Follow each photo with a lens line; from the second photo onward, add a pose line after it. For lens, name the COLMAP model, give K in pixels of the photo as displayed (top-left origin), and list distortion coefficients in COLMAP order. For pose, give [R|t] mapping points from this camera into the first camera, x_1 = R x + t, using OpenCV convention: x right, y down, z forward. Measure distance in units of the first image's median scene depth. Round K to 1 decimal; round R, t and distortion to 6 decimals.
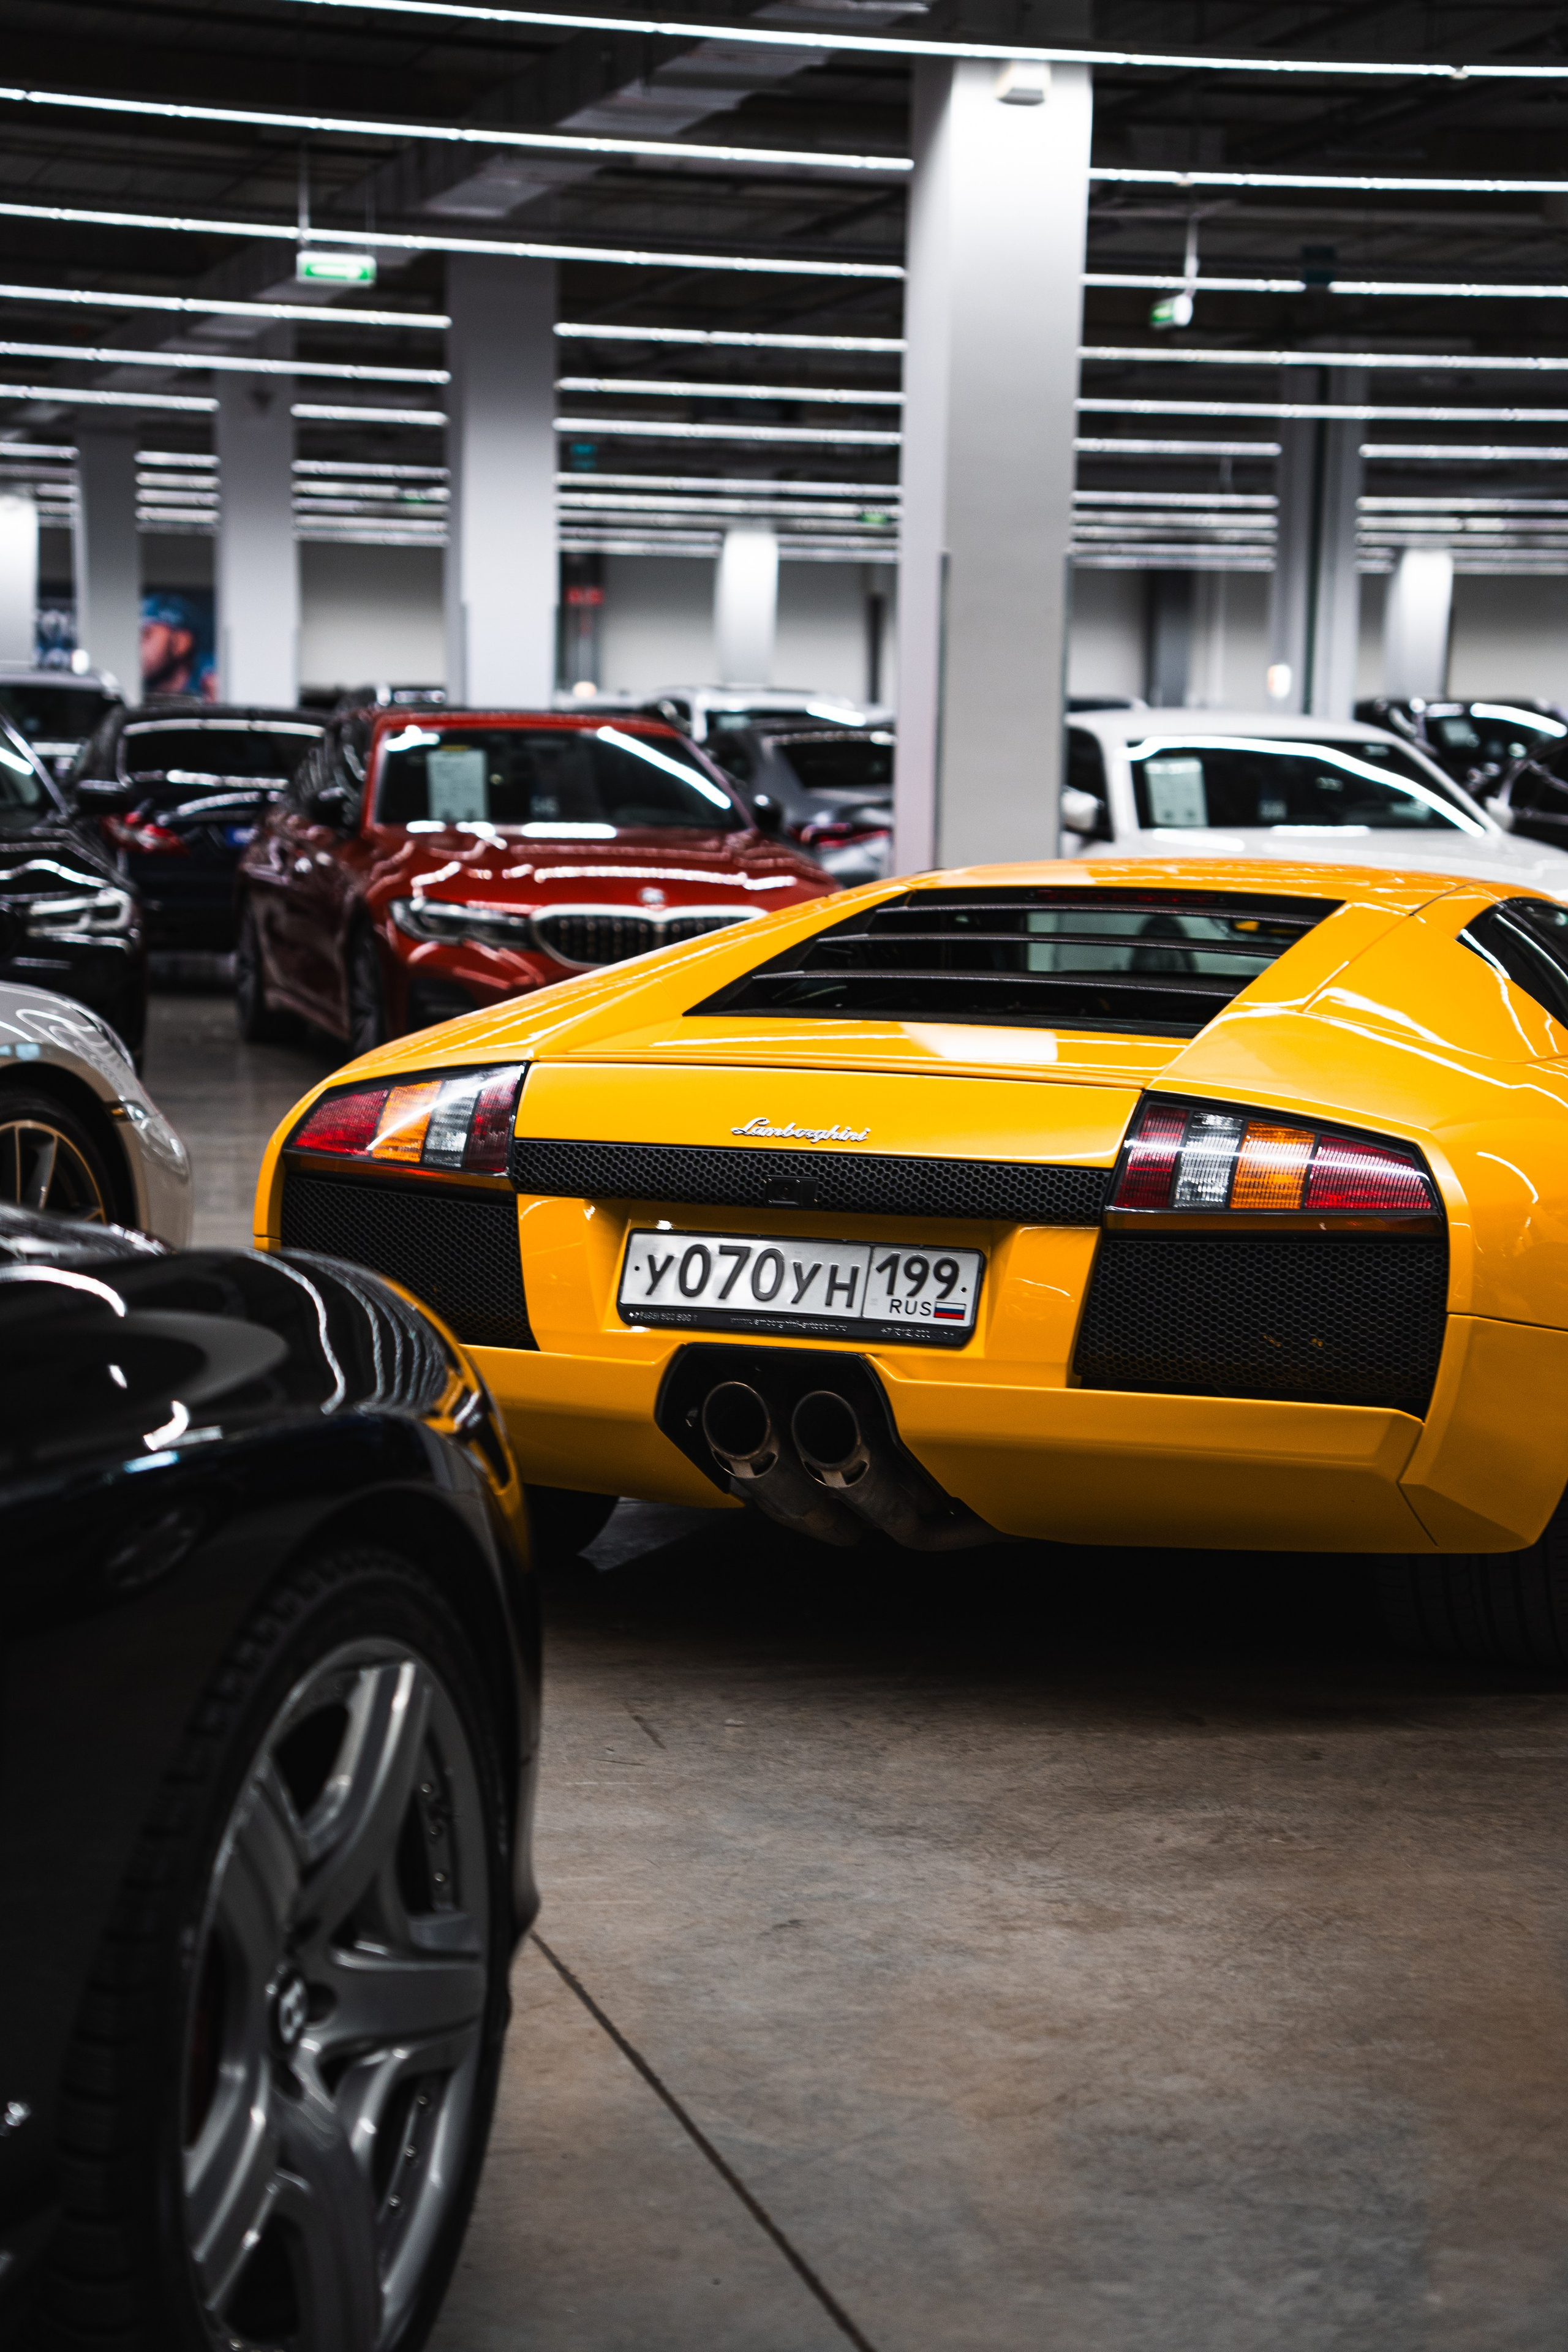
lens RADIAL K [[4162.3, 0, 771.5], [0, 4162.3, 1191.1], [0, 0, 1]] dist [0.306484, 0.000000]
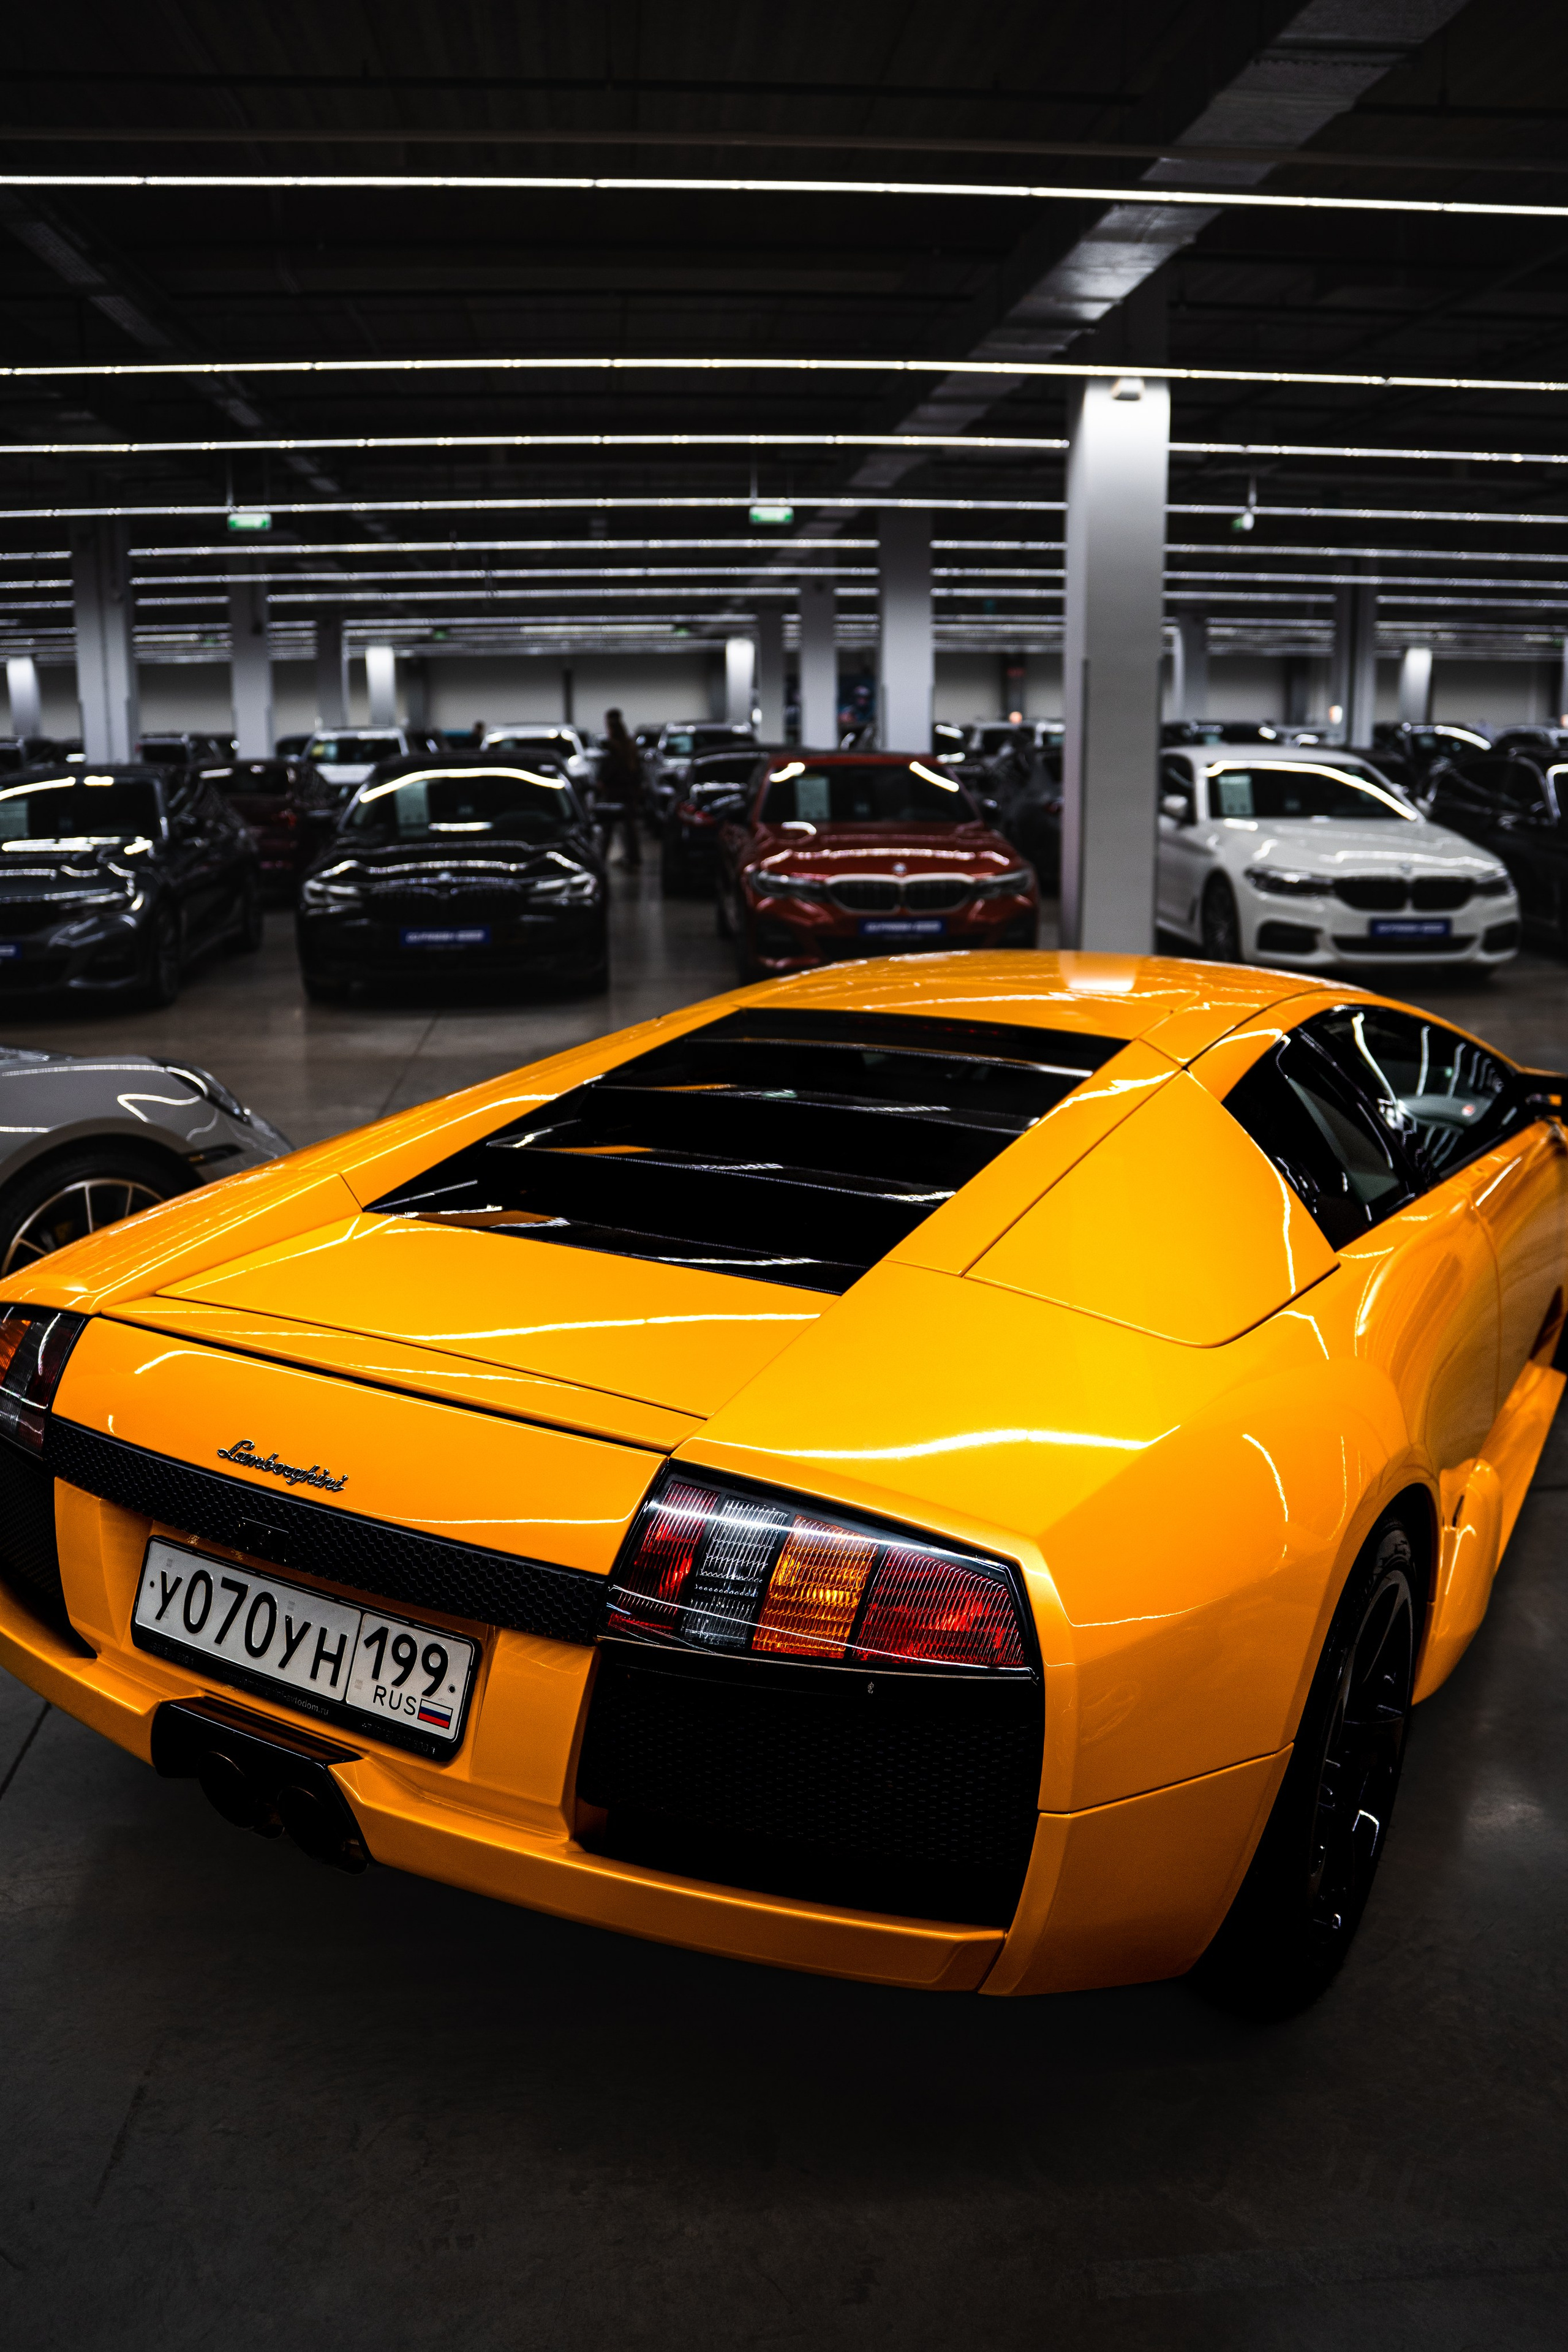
lens RADIAL K [[1885.2, 0, 794.5], [0, 1885.2, 1156.5], [0, 0, 1]] dist [-0.191361, 0.152276]
pose [[0.985119, 0.012122, -0.171448, 0.062083], [0.007421, 0.993580, 0.112891, -0.042438], [0.171716, -0.112484, 0.978704, 0.250029]]
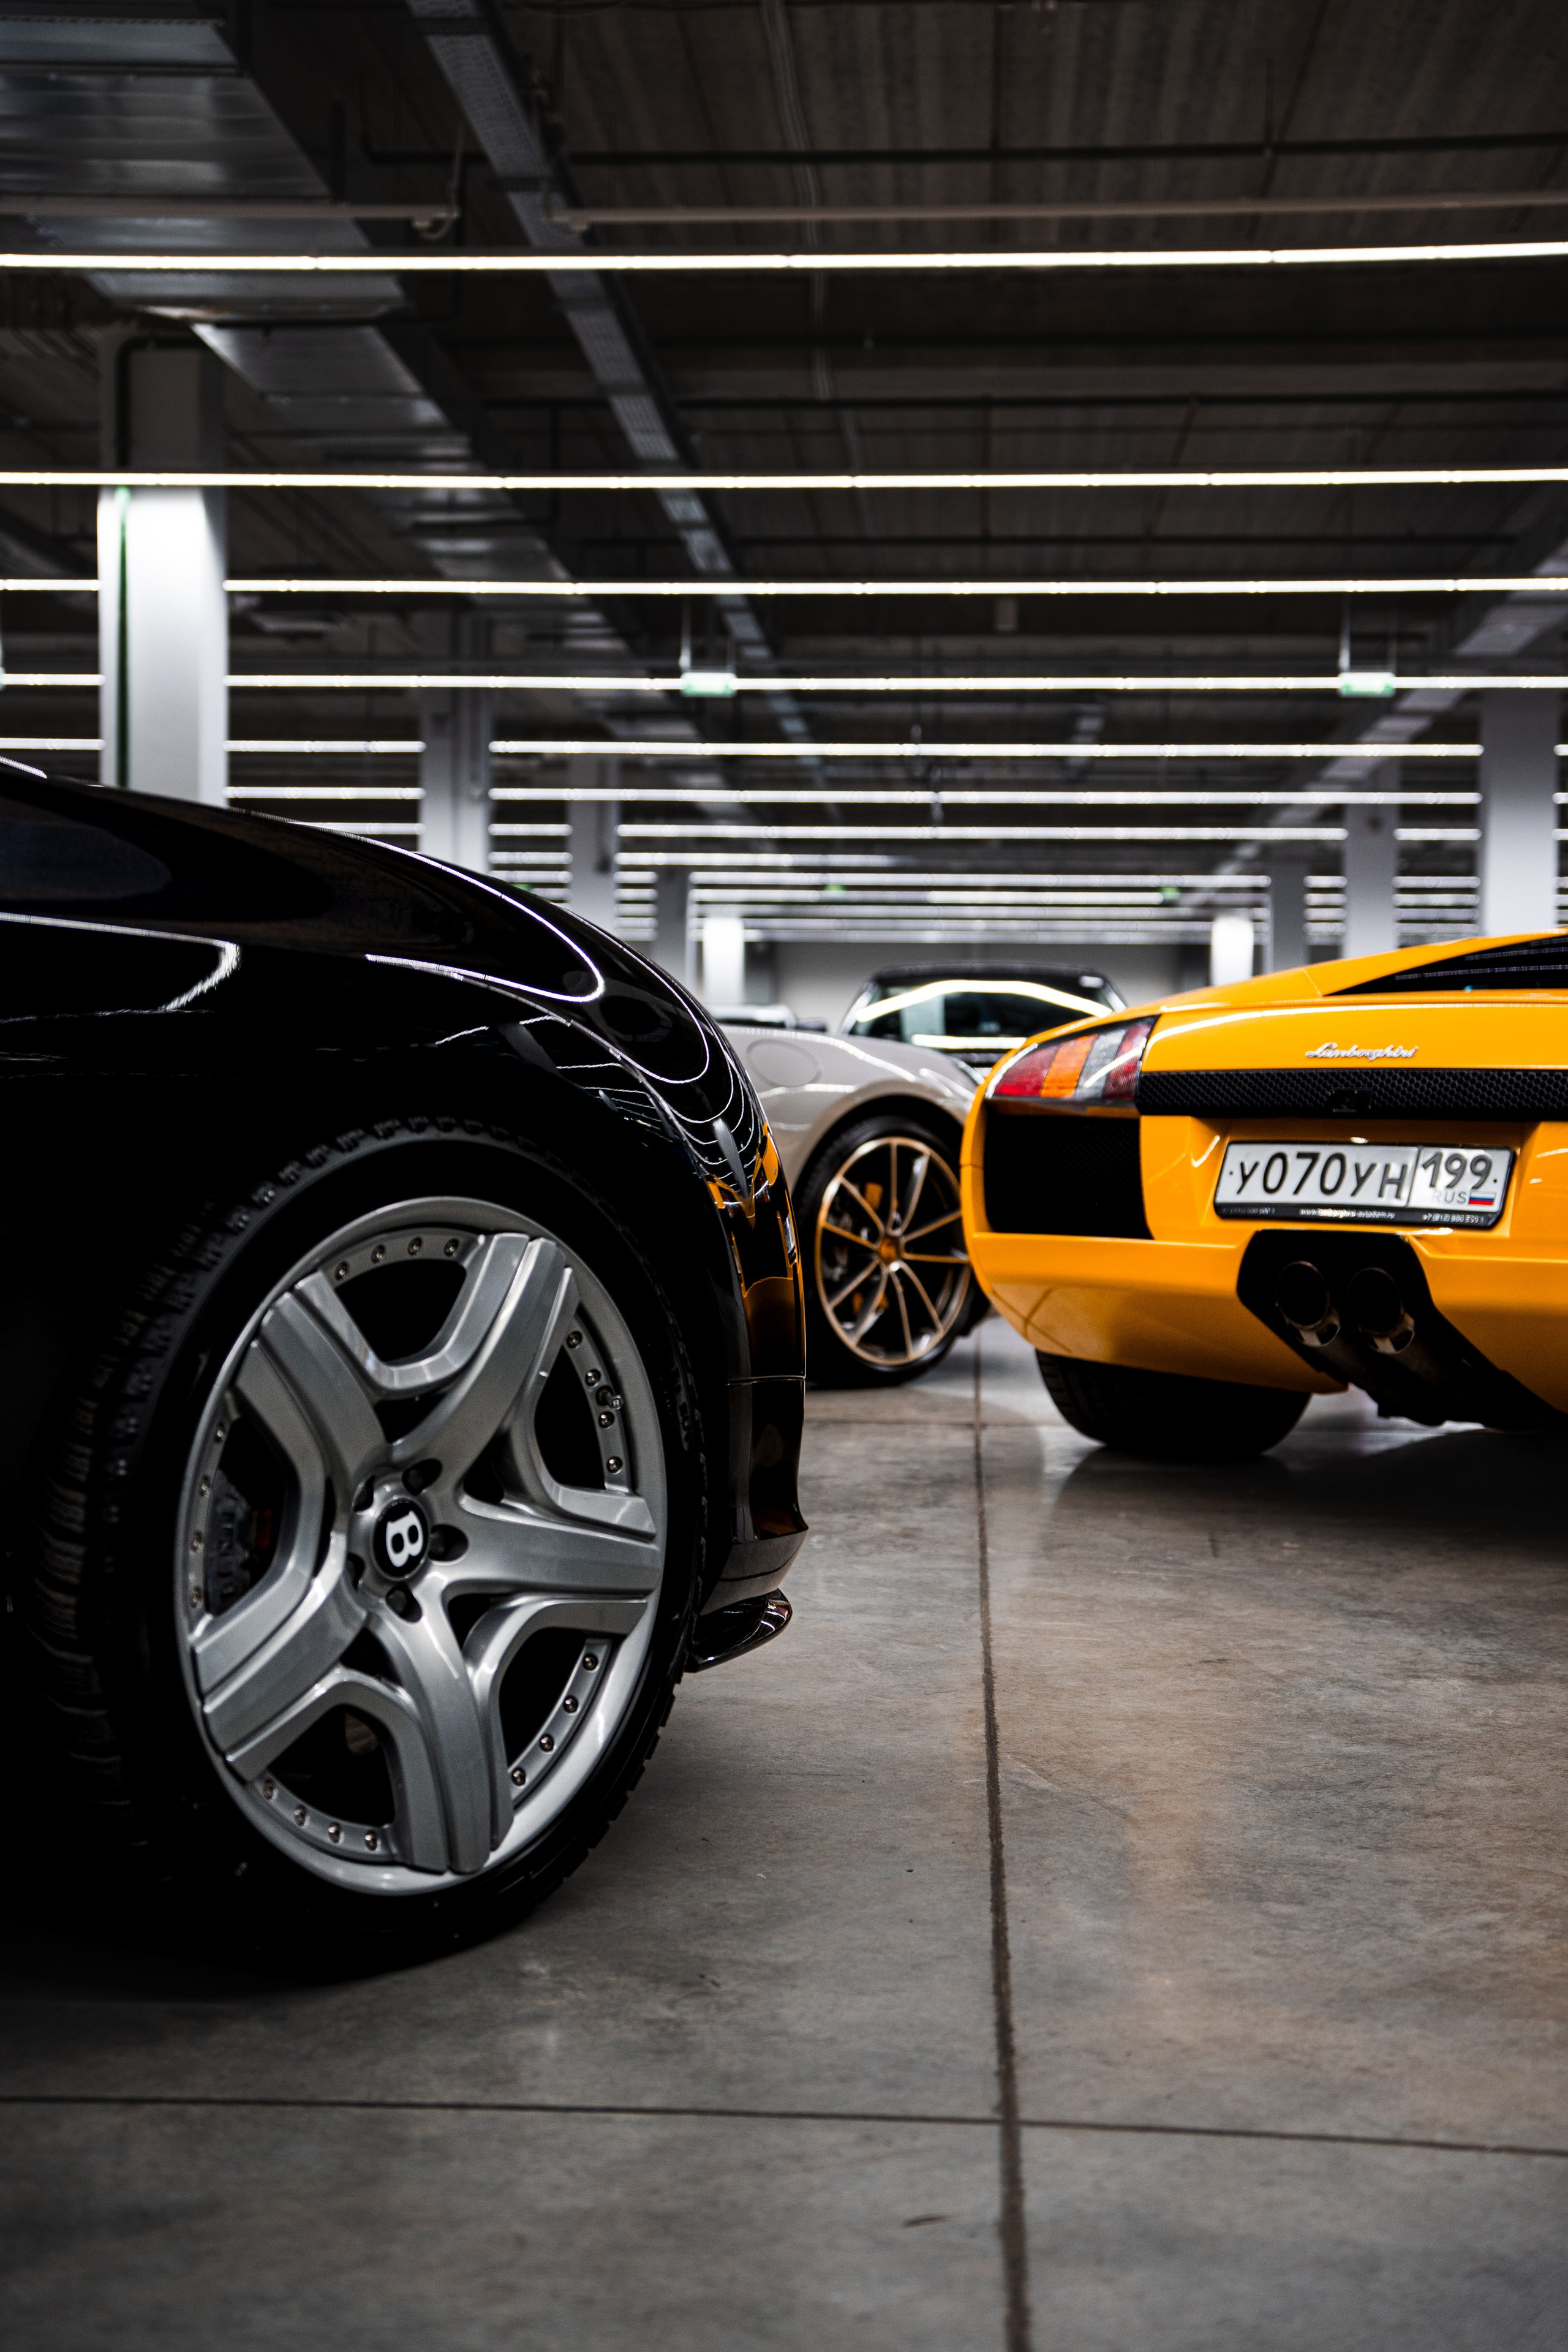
lens RADIAL K [[2776.5, 0, 799.1], [0, 2776.5, 1199.2], [0, 0, 1]] dist [0.096742, 0.000000]
pose [[0.942812, 0.005460, -0.333279, 0.045115], [-0.029194, 0.997376, -0.066247, 0.031581], [0.332043, 0.072188, 0.940498, 0.075145]]
